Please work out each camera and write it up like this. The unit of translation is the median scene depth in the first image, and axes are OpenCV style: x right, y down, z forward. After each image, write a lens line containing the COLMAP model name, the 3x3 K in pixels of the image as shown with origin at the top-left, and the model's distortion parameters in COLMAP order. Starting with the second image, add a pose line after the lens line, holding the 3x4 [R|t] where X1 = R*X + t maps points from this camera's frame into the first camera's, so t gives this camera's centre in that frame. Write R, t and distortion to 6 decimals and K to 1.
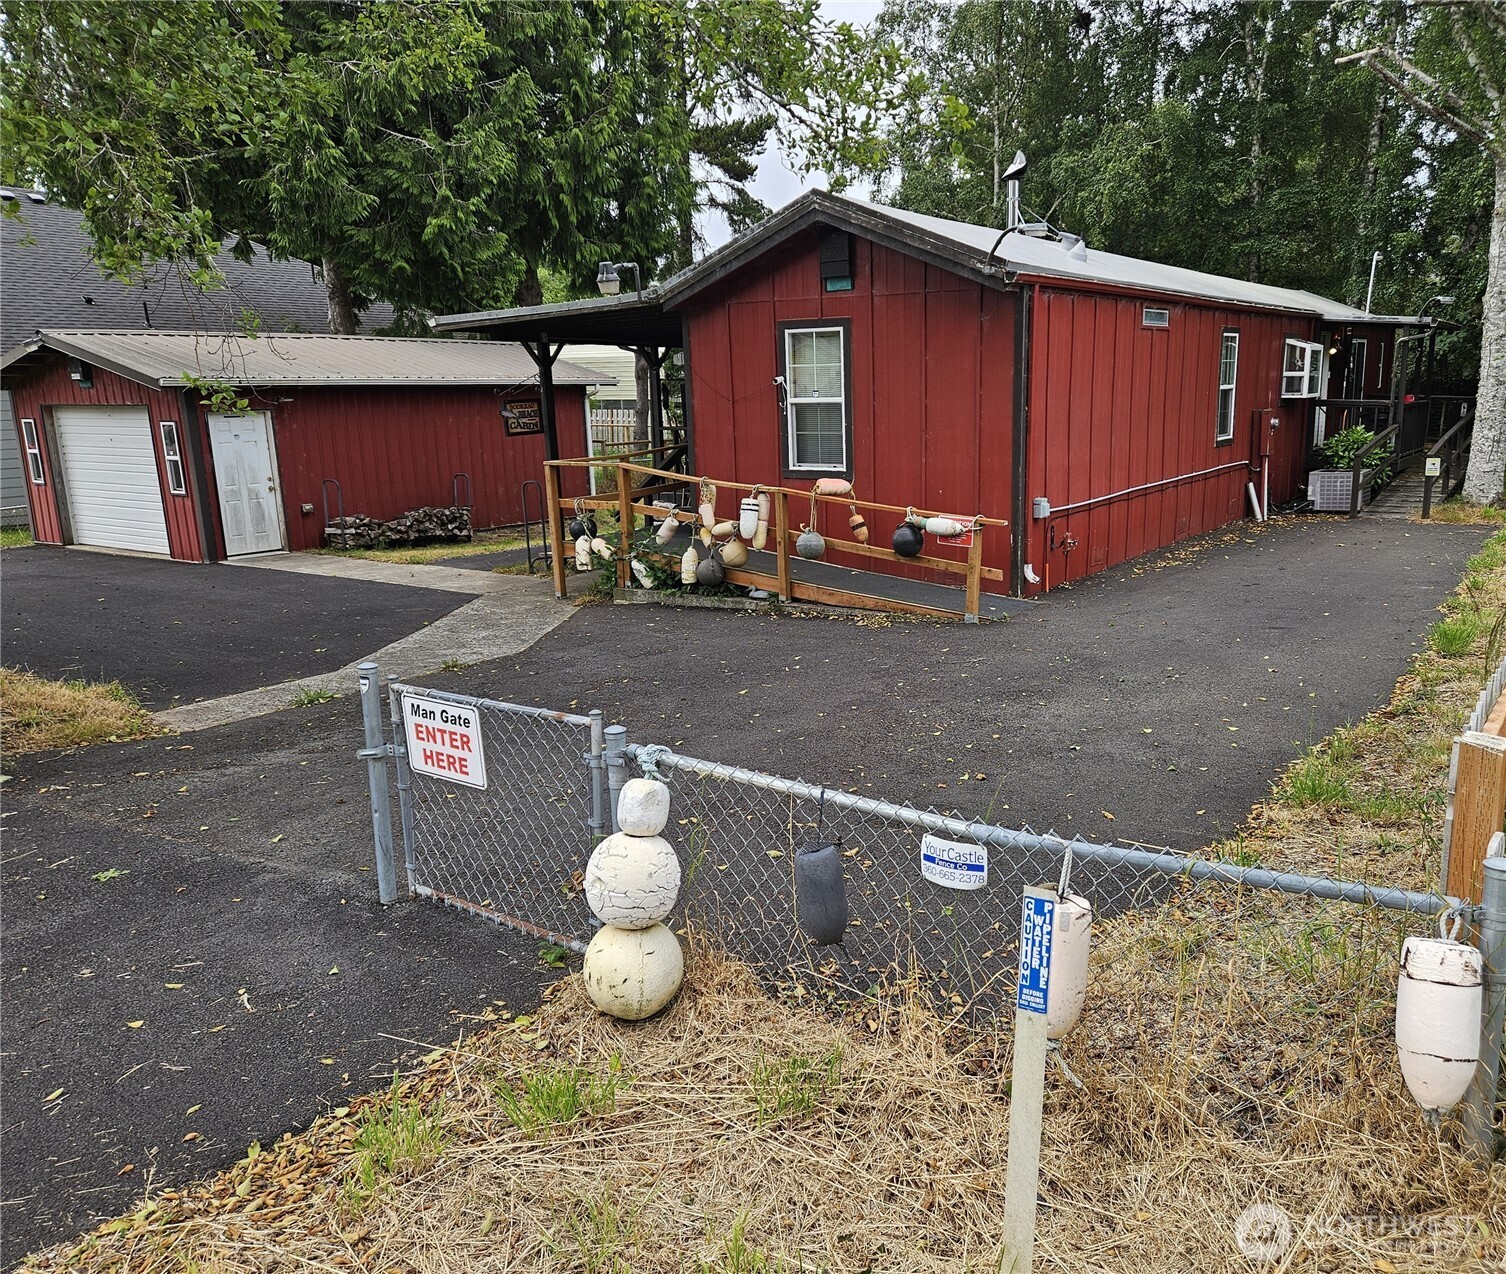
lens RADIAL K [[1242.9, 0, 824.3], [0, 1242.9, 669.4], [0, 0, 1]] dist [0.074195, -0.047139]
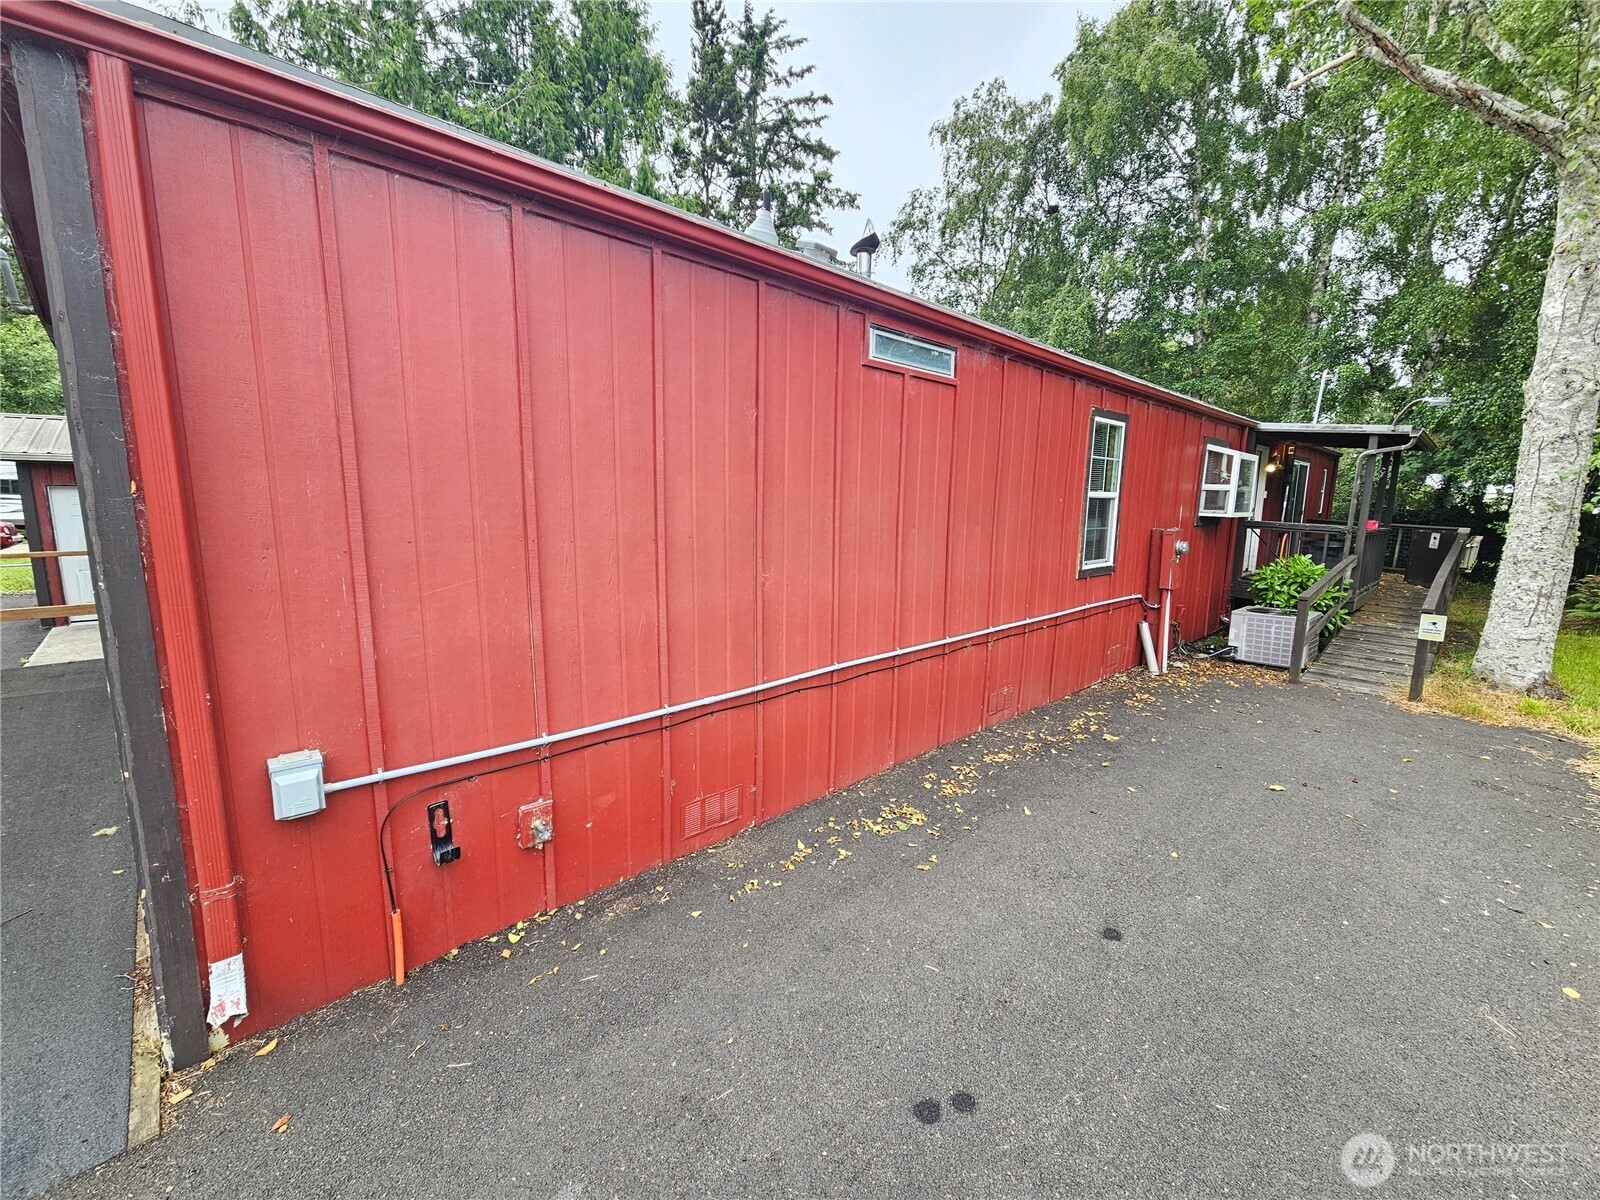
lens RADIAL K [[659.4, 0, 803.8], [0, 659.4, 601.6], [0, 0, 1]] dist [0.000993, 0.000960]
pose [[0.971549, 0.071073, -0.225924, 0.254843], [-0.087142, 0.994268, -0.061954, -0.132287], [0.220225, 0.079879, 0.972173, 0.629589]]
